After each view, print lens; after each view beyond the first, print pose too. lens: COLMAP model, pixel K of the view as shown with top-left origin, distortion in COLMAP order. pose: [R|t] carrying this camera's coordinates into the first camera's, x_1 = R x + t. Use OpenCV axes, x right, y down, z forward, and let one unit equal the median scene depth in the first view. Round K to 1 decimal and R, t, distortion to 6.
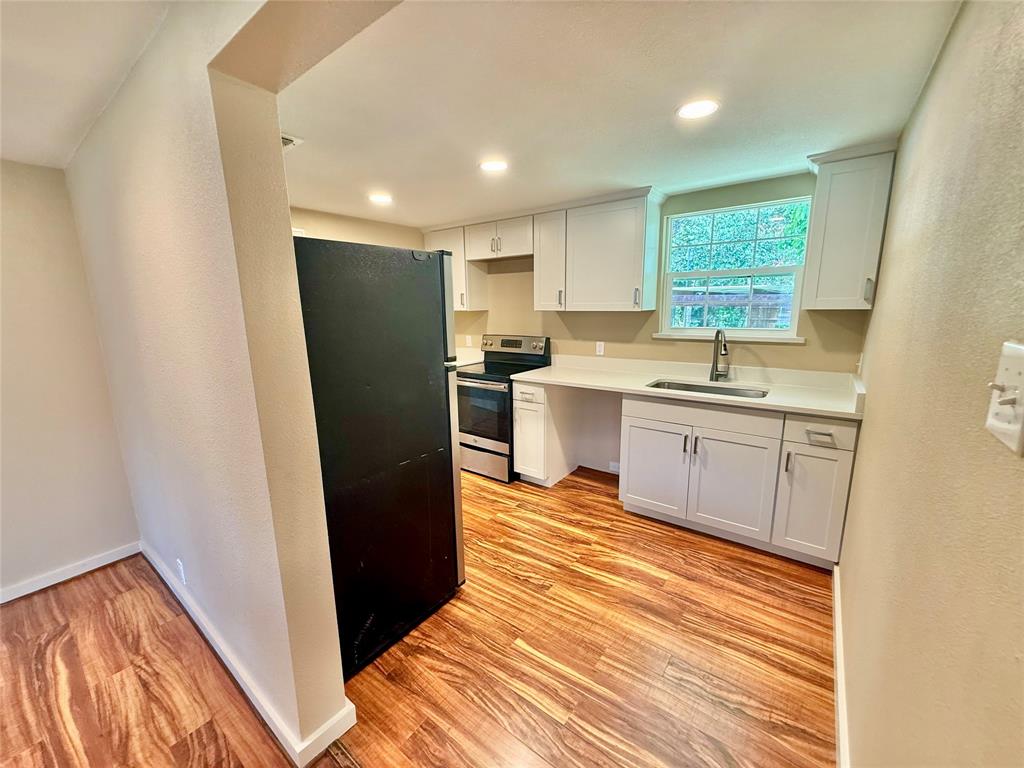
lens RADIAL K [[407.8, 0, 512.1], [0, 407.8, 382.9], [0, 0, 1]] dist [0.000597, 0.000412]
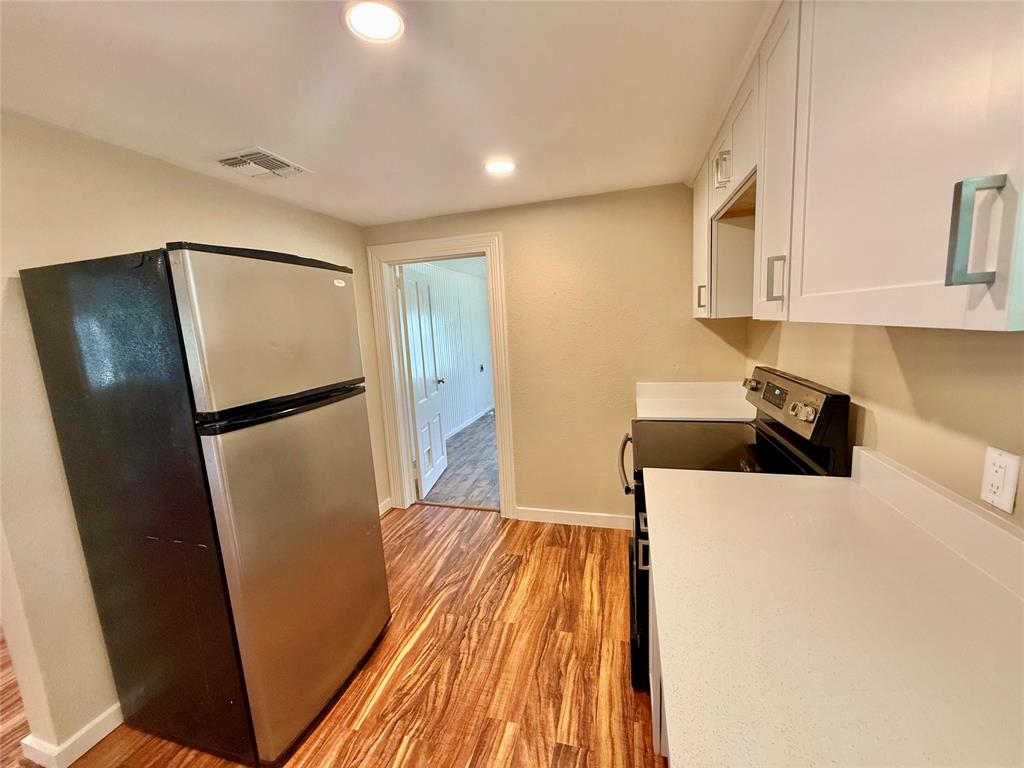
lens RADIAL K [[407.8, 0, 513.4], [0, 407.8, 385.9], [0, 0, 1]] dist [0.000597, 0.000412]
pose [[0.369186, 0.137817, -0.919080, 0.394594], [-0.131298, 0.986759, 0.095225, -0.150948], [0.920034, 0.085518, 0.382393, 0.804627]]
